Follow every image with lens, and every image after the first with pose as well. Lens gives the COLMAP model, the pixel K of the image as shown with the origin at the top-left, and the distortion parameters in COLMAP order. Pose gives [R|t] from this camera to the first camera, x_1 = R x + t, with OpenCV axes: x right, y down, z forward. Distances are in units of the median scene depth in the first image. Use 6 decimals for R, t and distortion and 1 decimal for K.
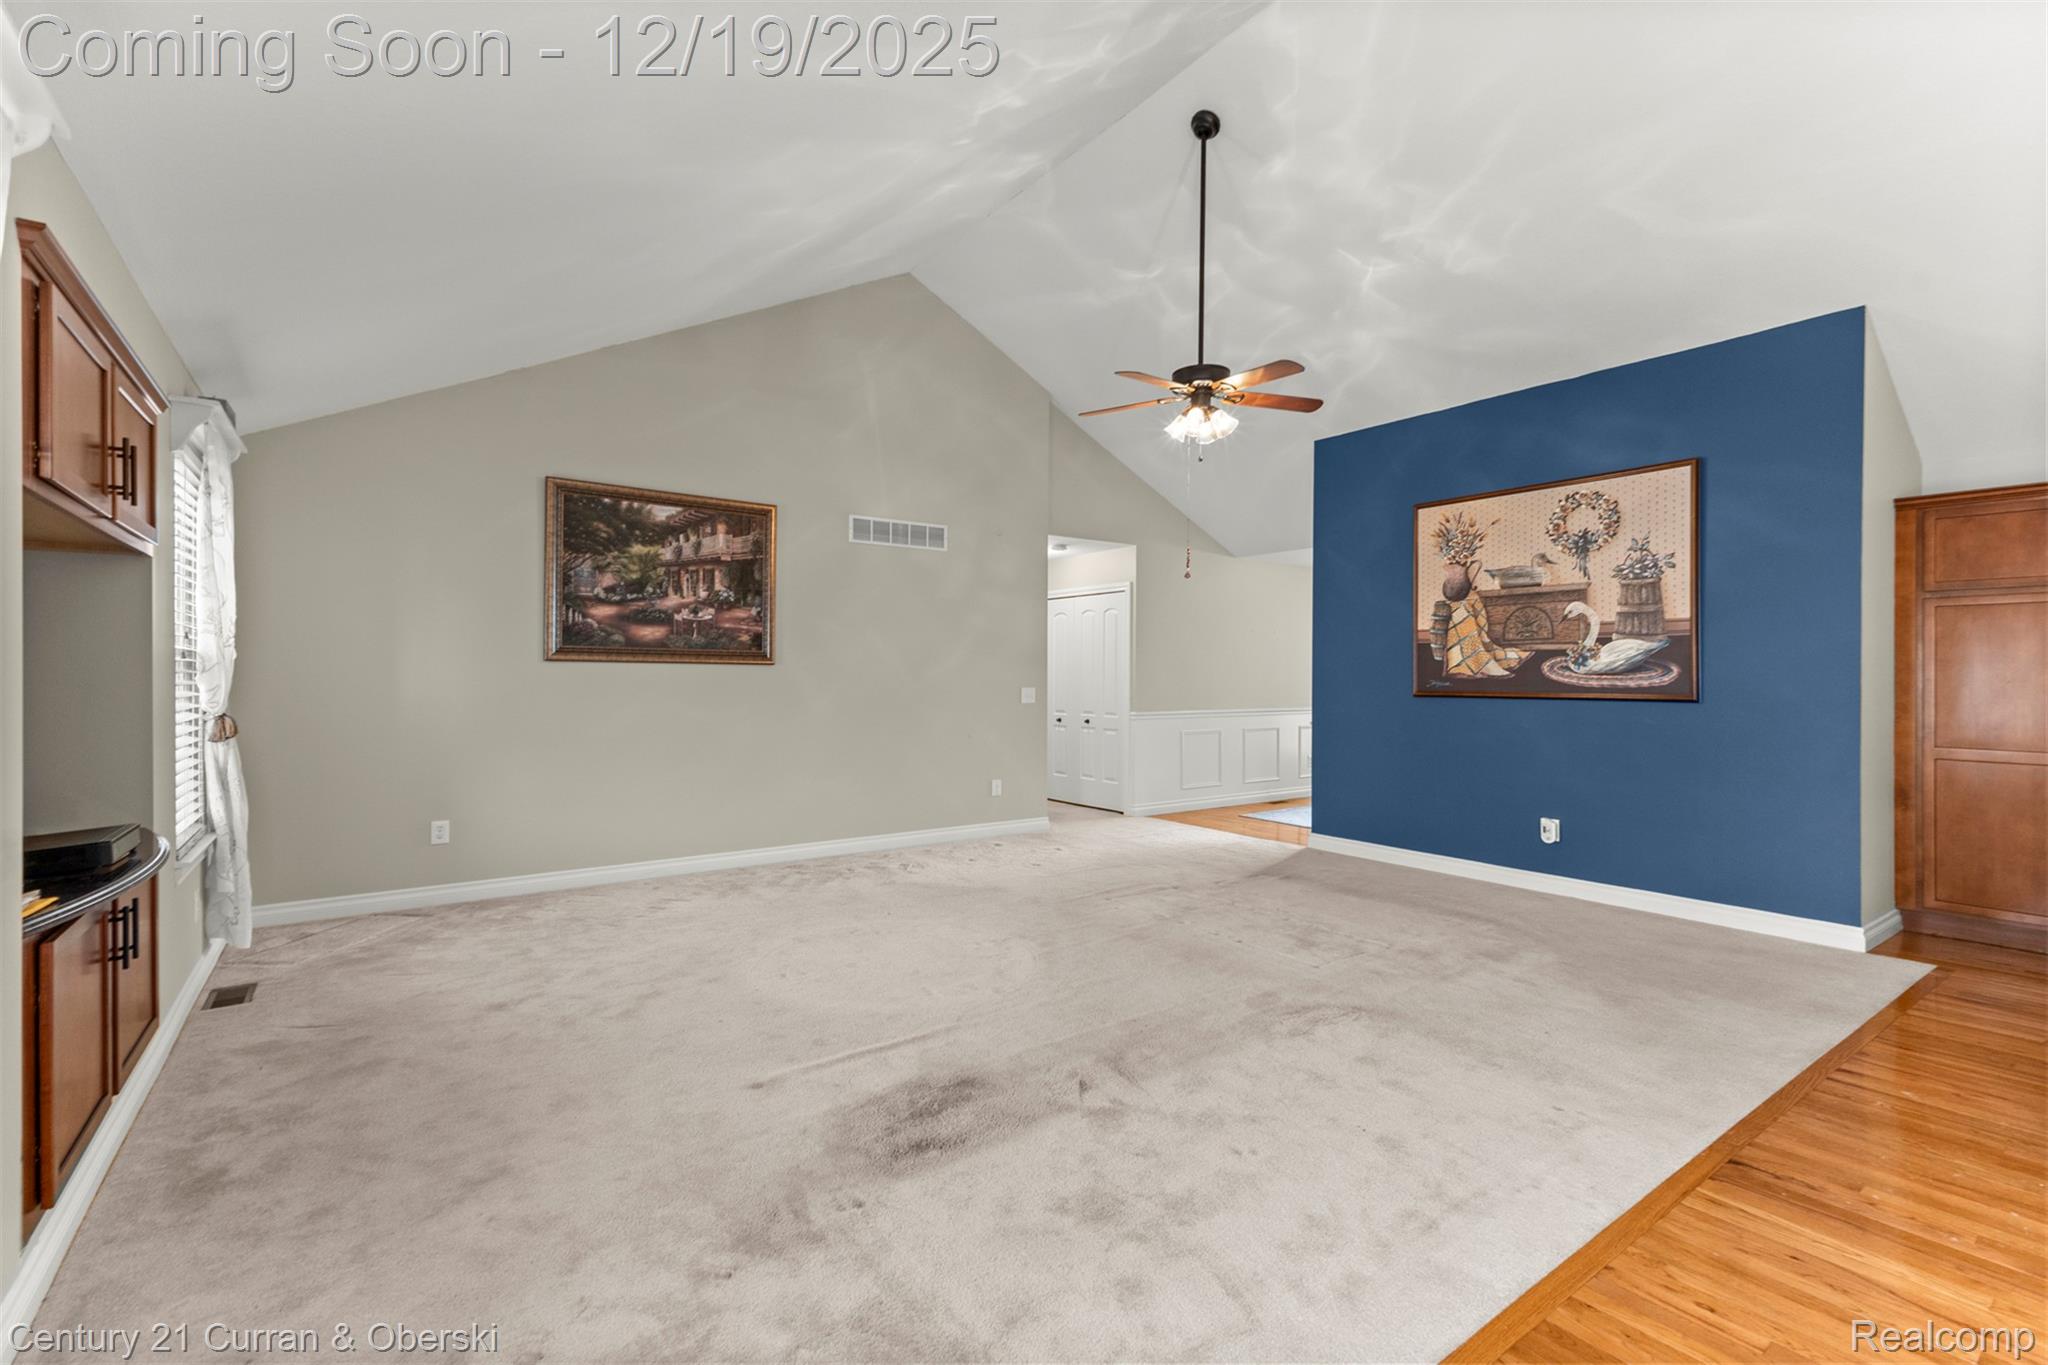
lens RADIAL K [[878.9, 0, 1024.0], [0, 878.9, 682.5], [0, 0, 1]] dist [0.002153, 0.000001]
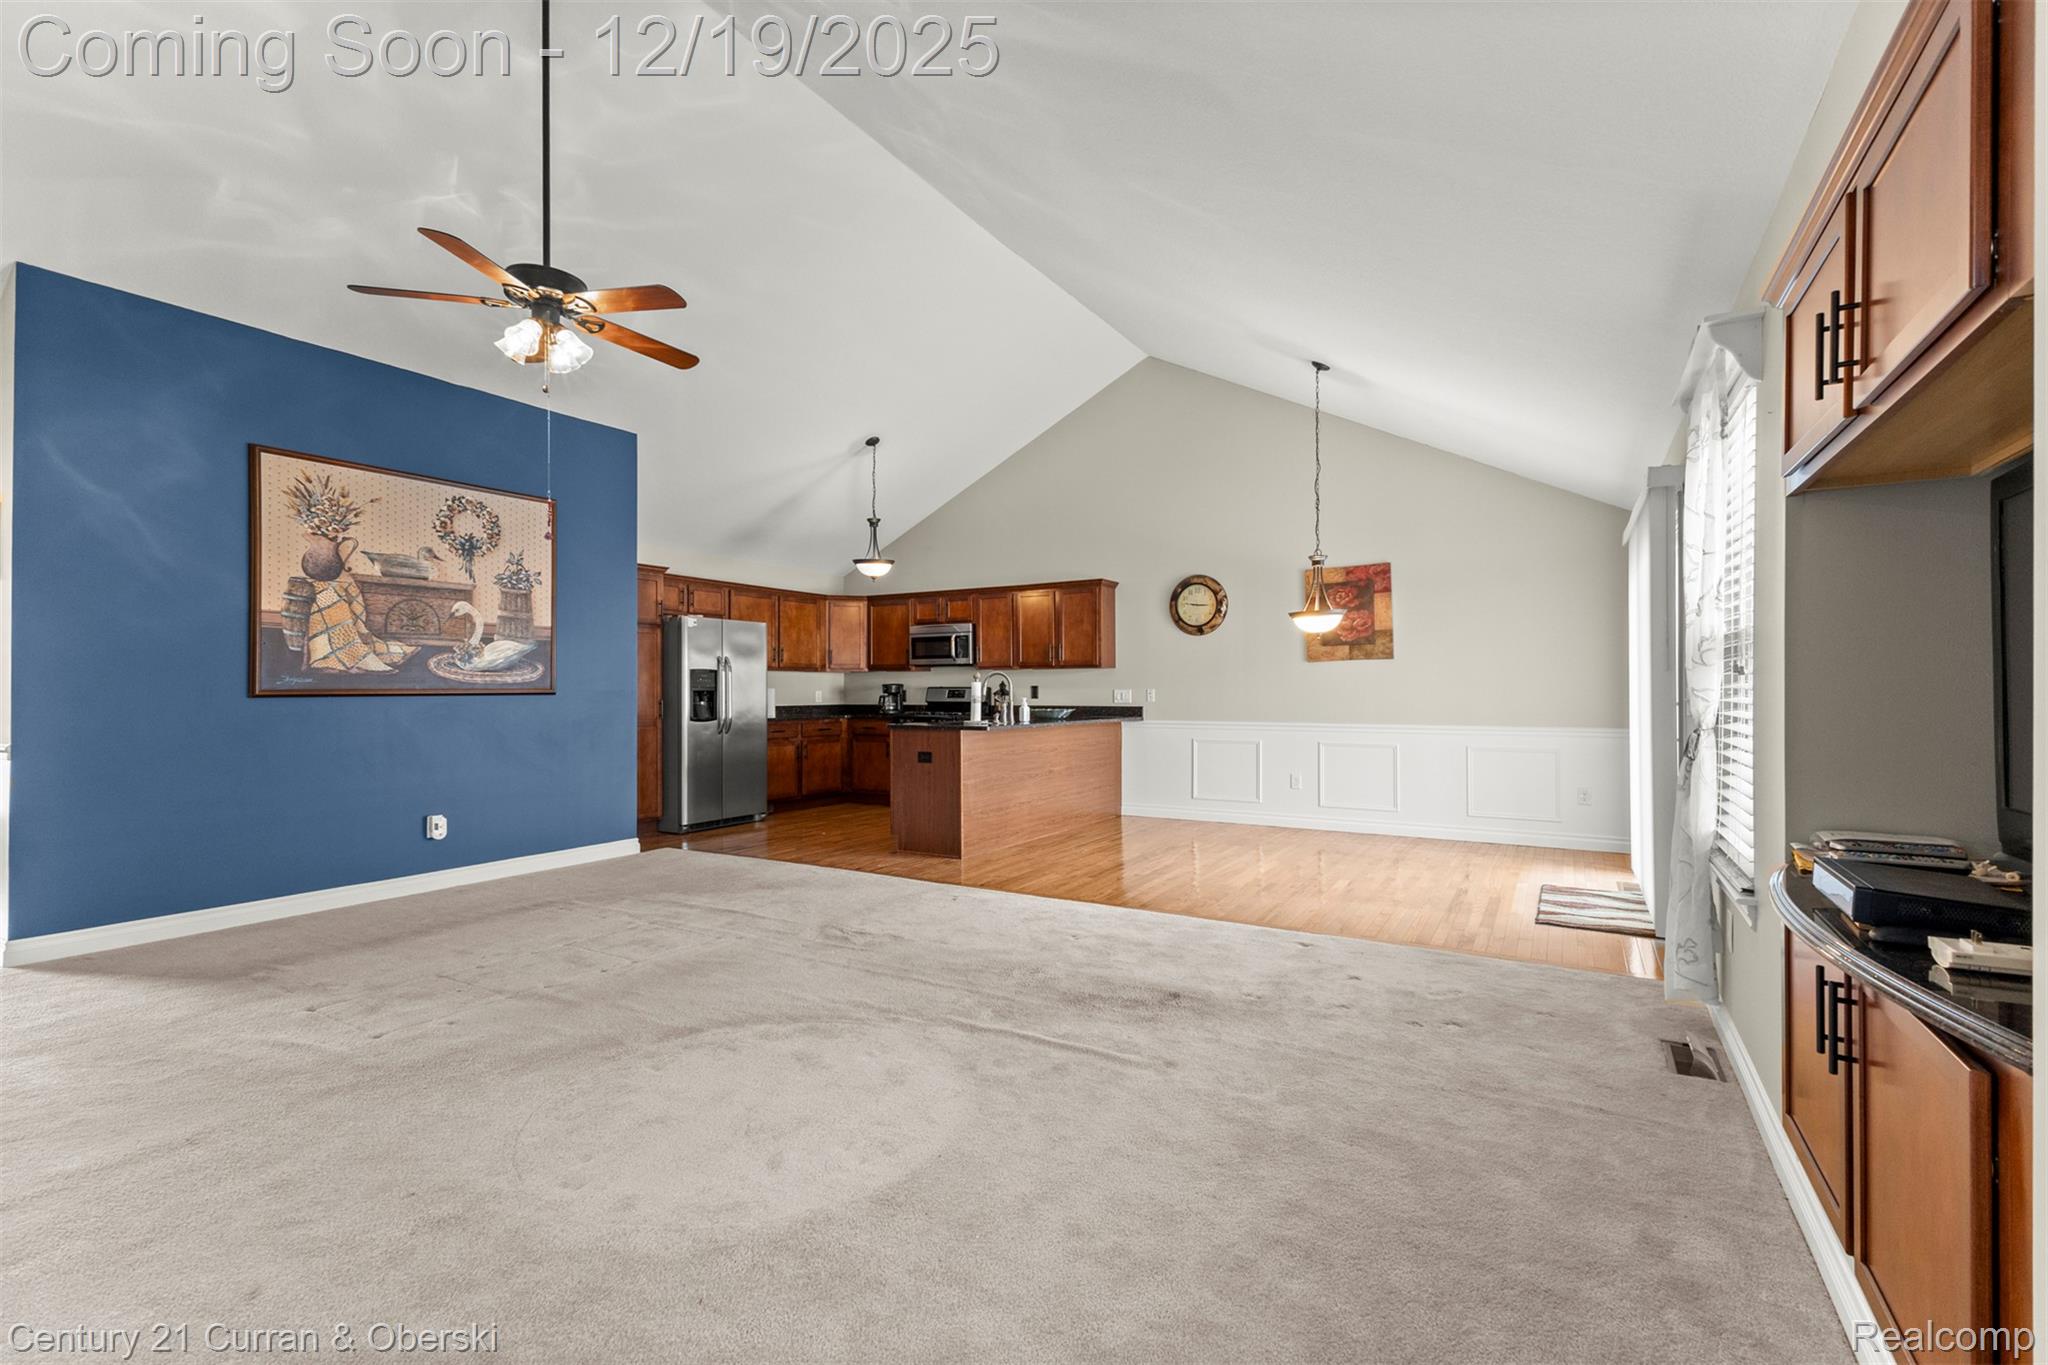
lens RADIAL K [[899.9, 0, 1024.0], [0, 899.9, 682.5], [0, 0, 1]] dist [0.011553, 0.000648]
pose [[-0.388301, 0.002557, 0.921529, -0.606642], [0.005876, 0.999983, -0.000298, 0.008510], [-0.921514, 0.005299, -0.388309, 0.789348]]
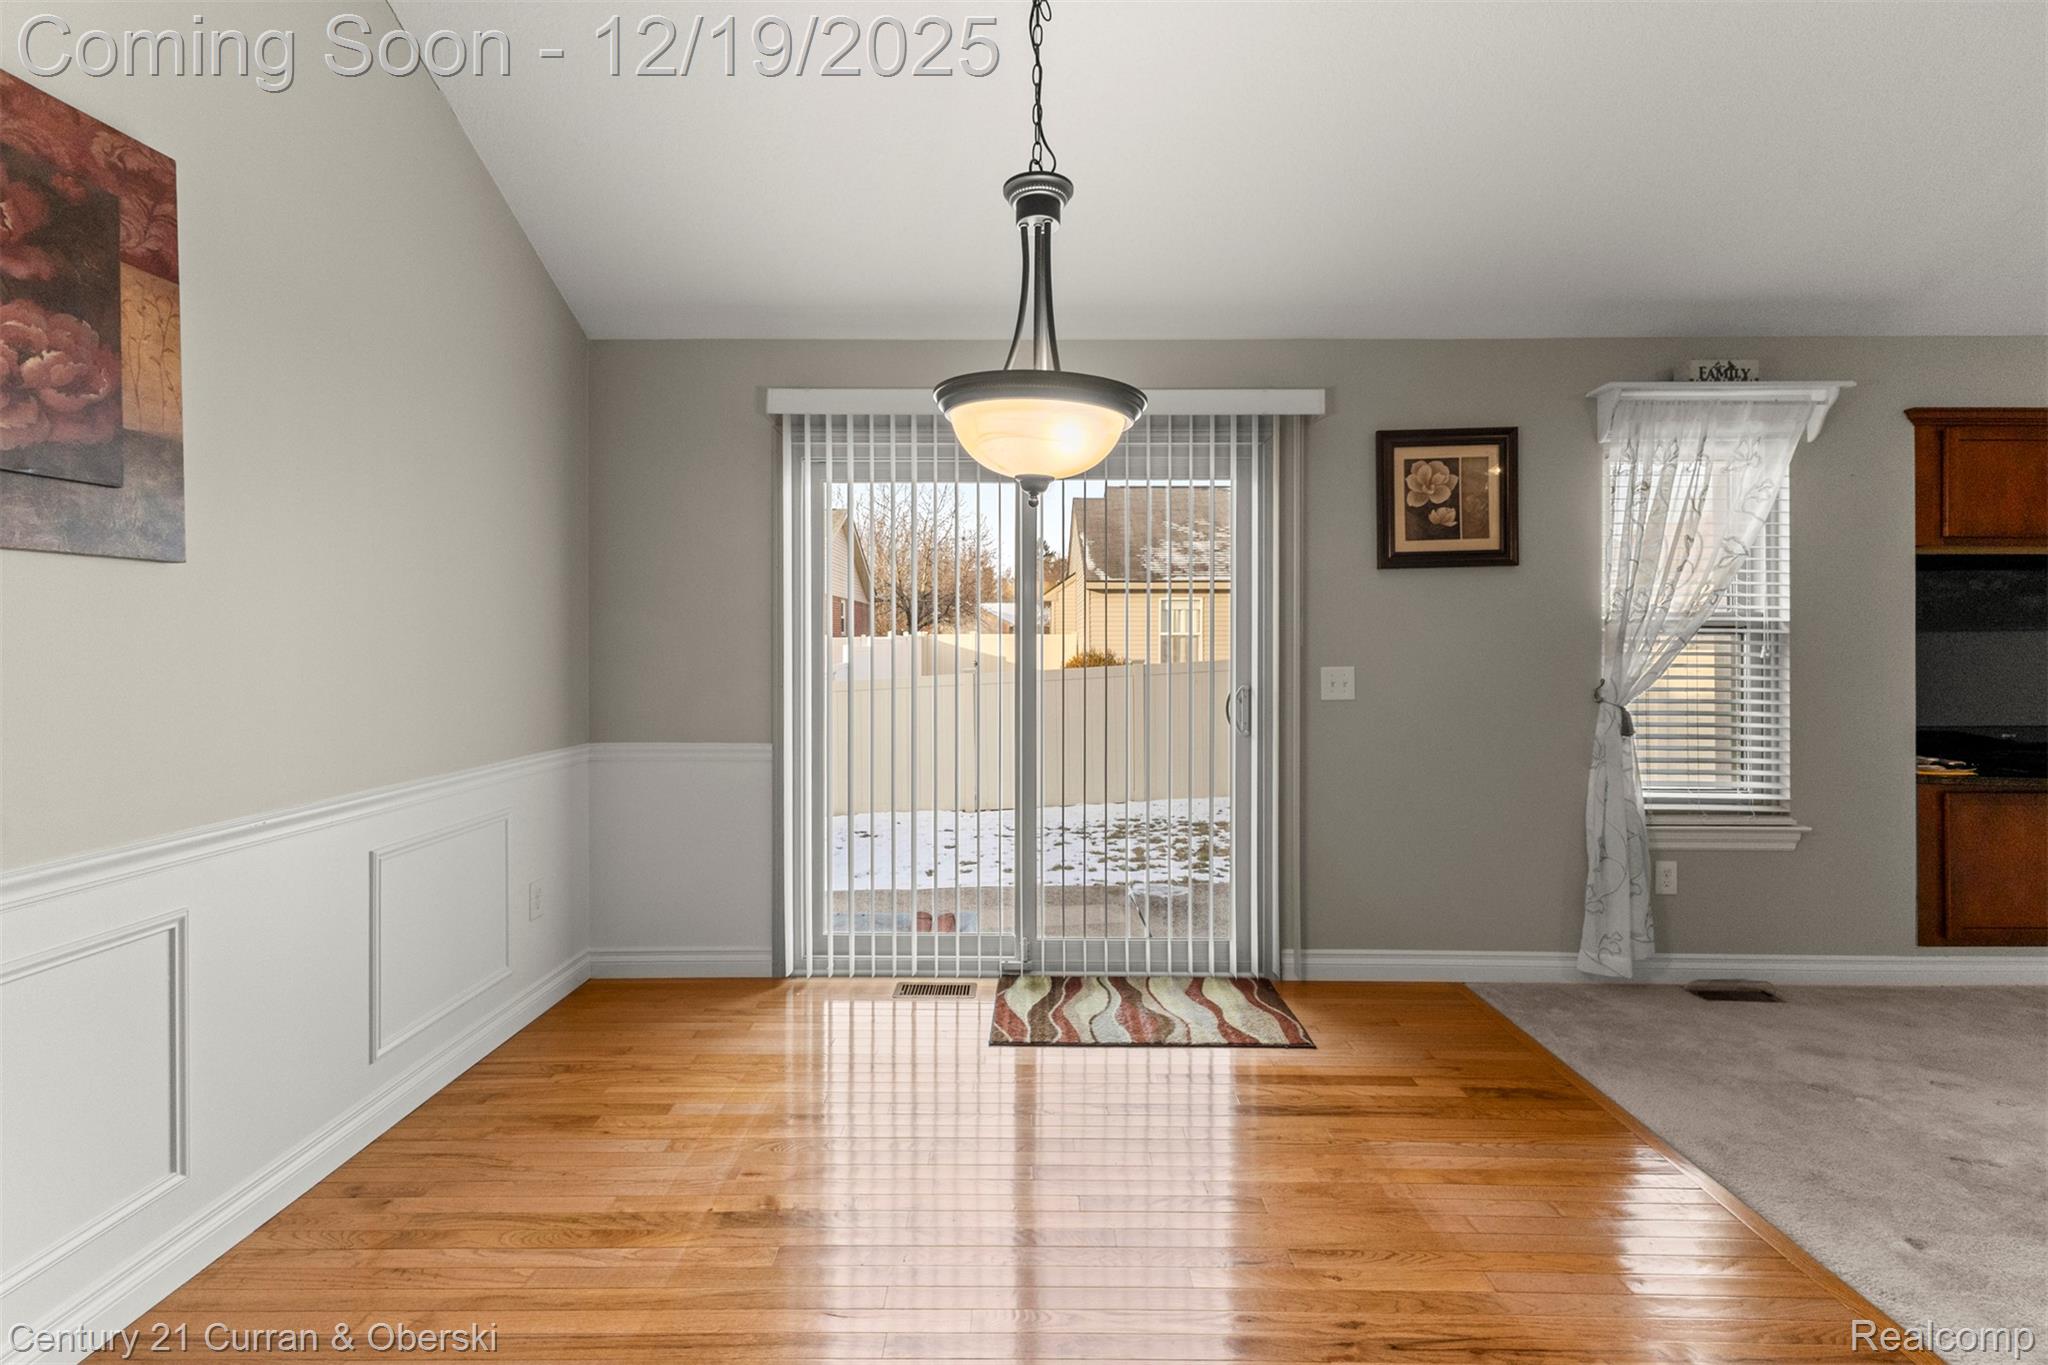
lens RADIAL K [[886.6, 0, 1020.6], [0, 886.6, 651.6], [0, 0, 1]] dist [0.003335, -0.000268]
pose [[-0.600584, -0.001742, -0.799560, 0.518337], [-0.007560, 0.999965, 0.003500, 0.003902], [0.799526, 0.008147, -0.600576, 0.181706]]
